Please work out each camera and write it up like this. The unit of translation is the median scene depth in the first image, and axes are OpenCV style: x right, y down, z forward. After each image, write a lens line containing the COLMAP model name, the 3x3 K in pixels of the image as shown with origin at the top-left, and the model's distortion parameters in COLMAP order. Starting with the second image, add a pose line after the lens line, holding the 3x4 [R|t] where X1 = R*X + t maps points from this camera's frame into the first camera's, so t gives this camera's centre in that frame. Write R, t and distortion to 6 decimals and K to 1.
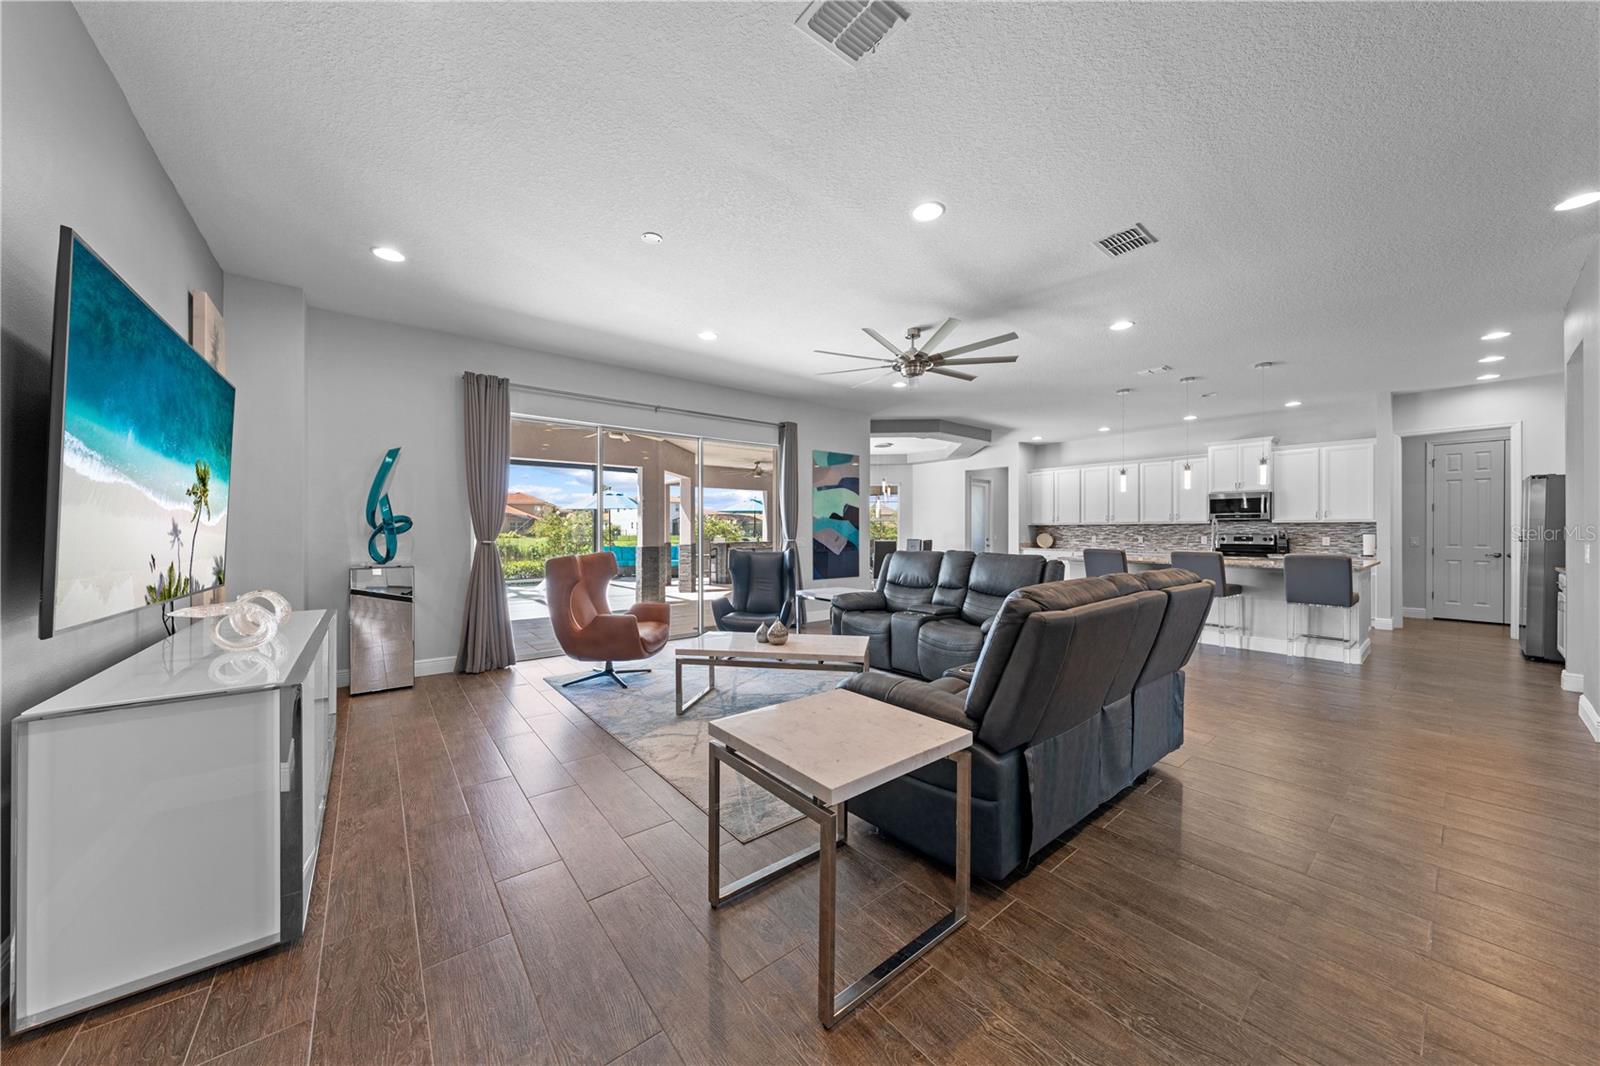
lens RADIAL K [[533.9, 0, 799.6], [0, 533.9, 531.0], [0, 0, 1]] dist [-0.001374, -0.000095]
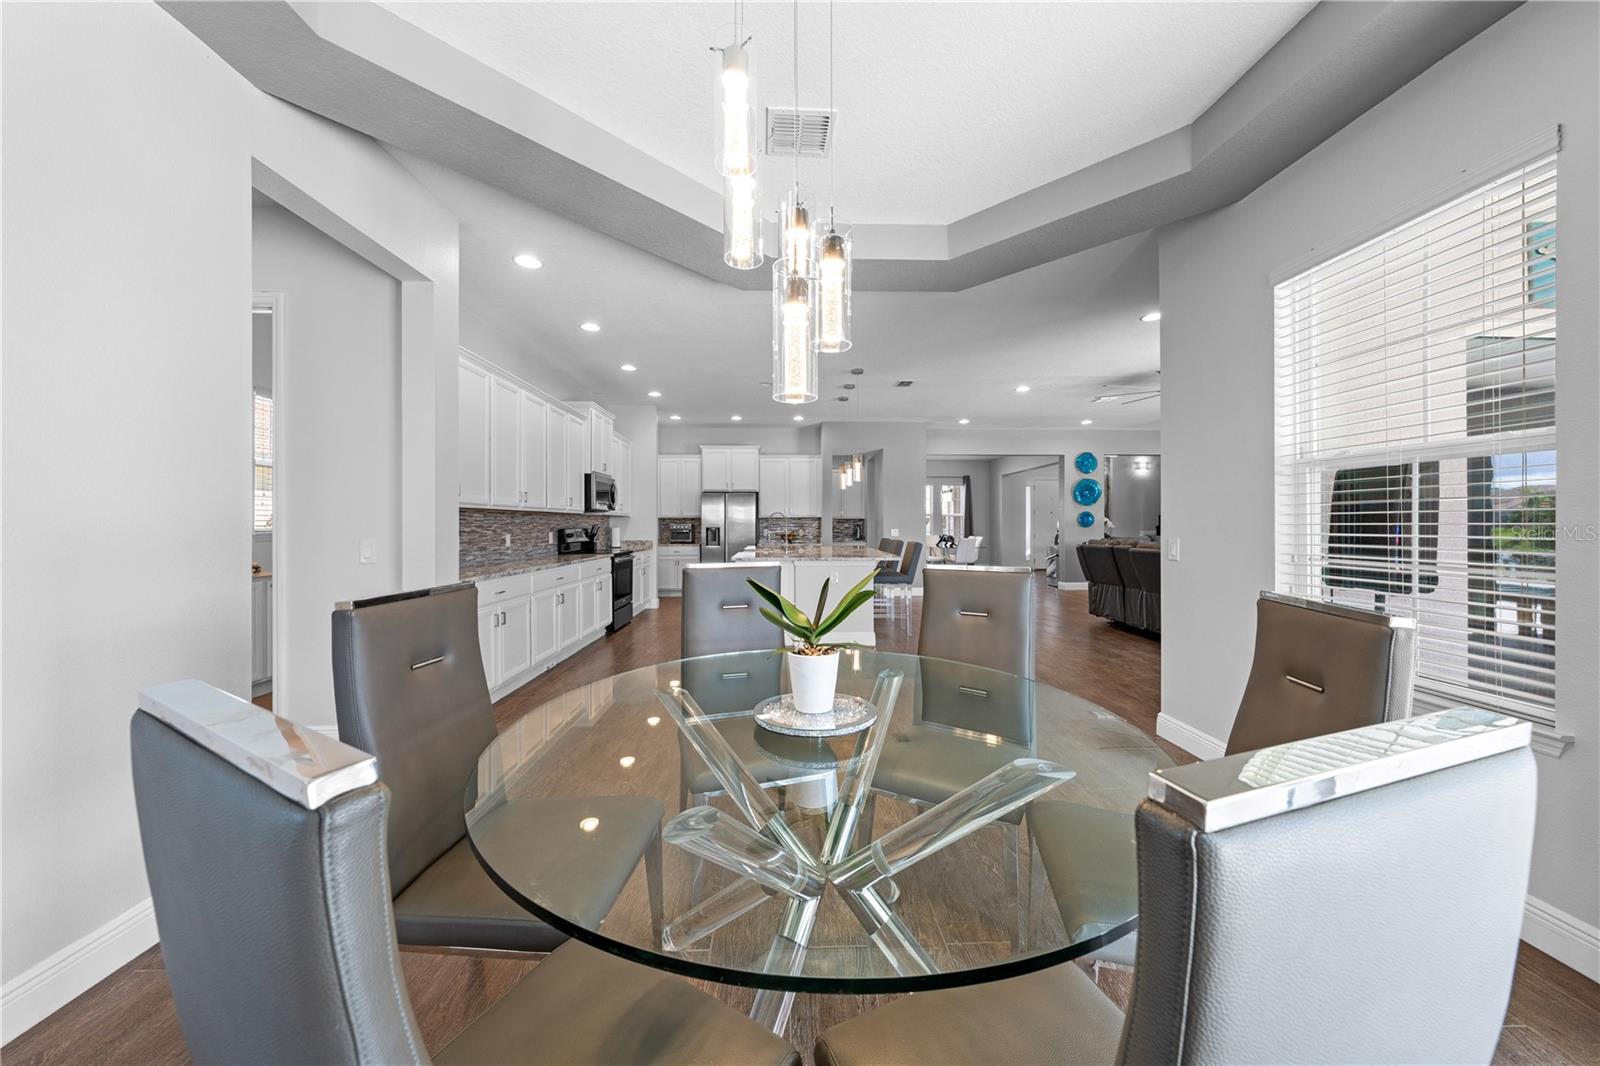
lens RADIAL K [[533.9, 0, 795.8], [0, 533.9, 525.0], [0, 0, 1]] dist [-0.001374, -0.000095]
pose [[-0.793684, -0.002765, 0.608324, 0.114293], [-0.002535, 0.999996, 0.001239, -0.000463], [-0.608325, -0.000559, -0.793688, 1.455106]]
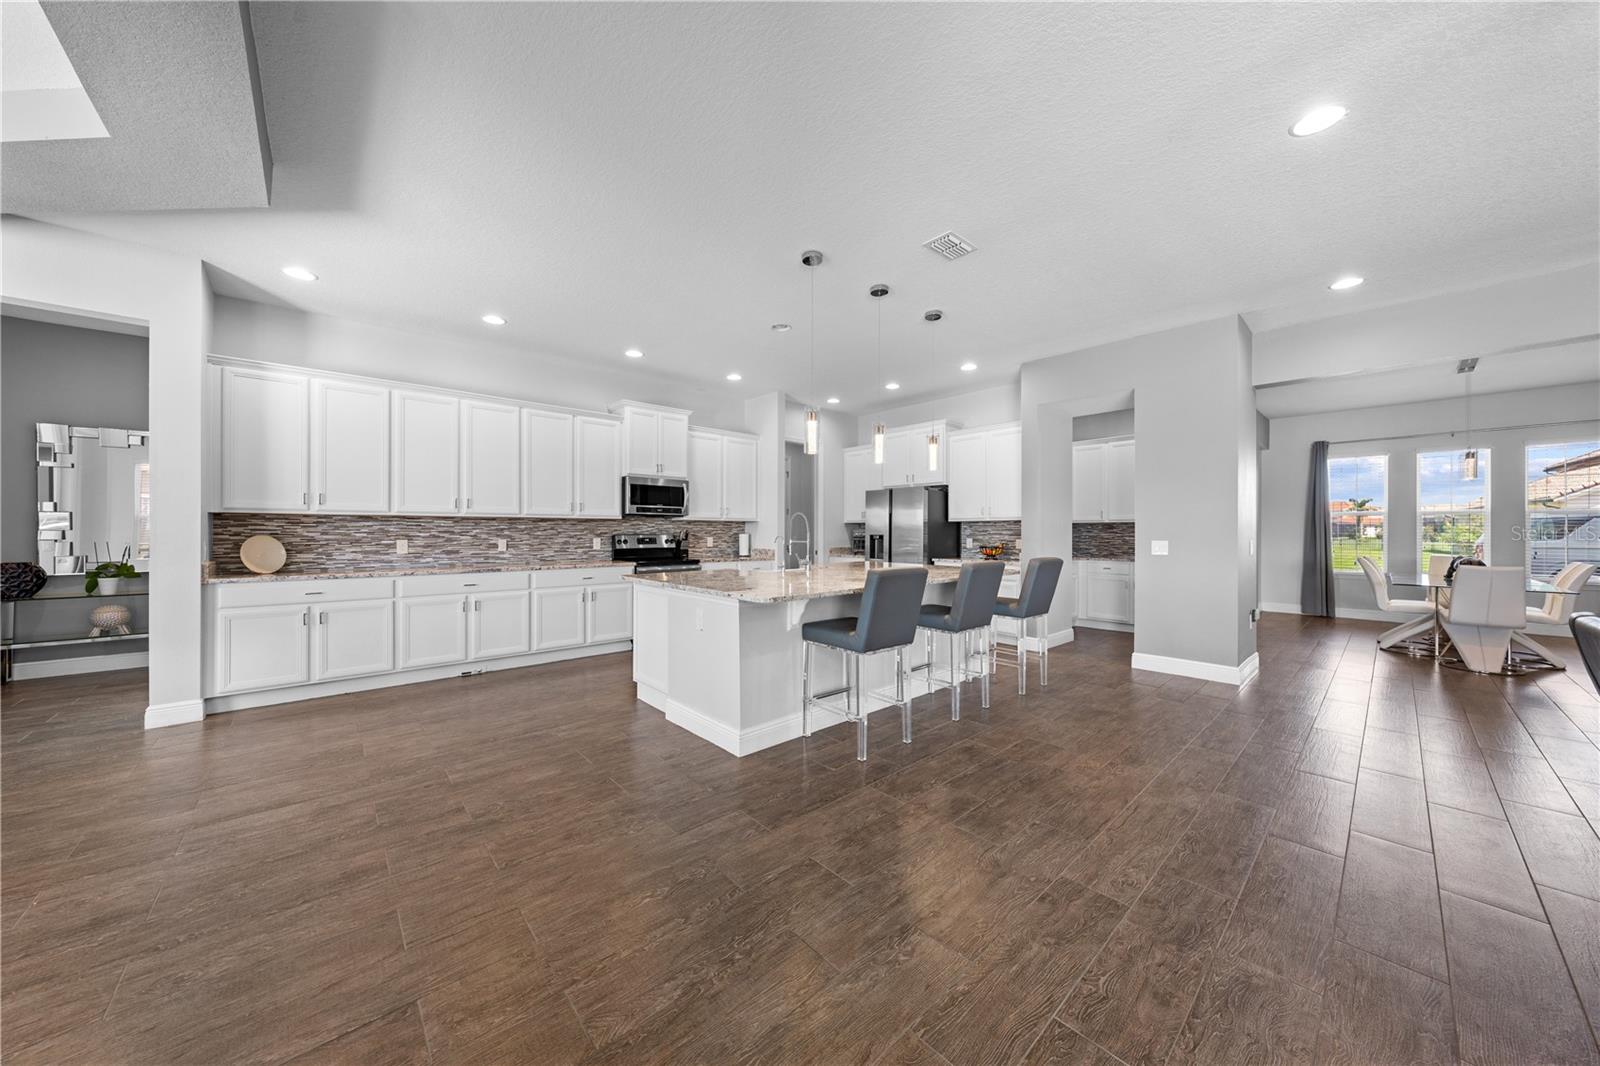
lens RADIAL K [[533.9, 0, 799.6], [0, 533.9, 529.4], [0, 0, 1]] dist [-0.001374, -0.000095]
pose [[-0.059710, 0.002750, 0.998212, 0.083338], [-0.003853, 0.999988, -0.002986, 0.000229], [-0.998208, -0.004024, -0.059699, 0.850239]]
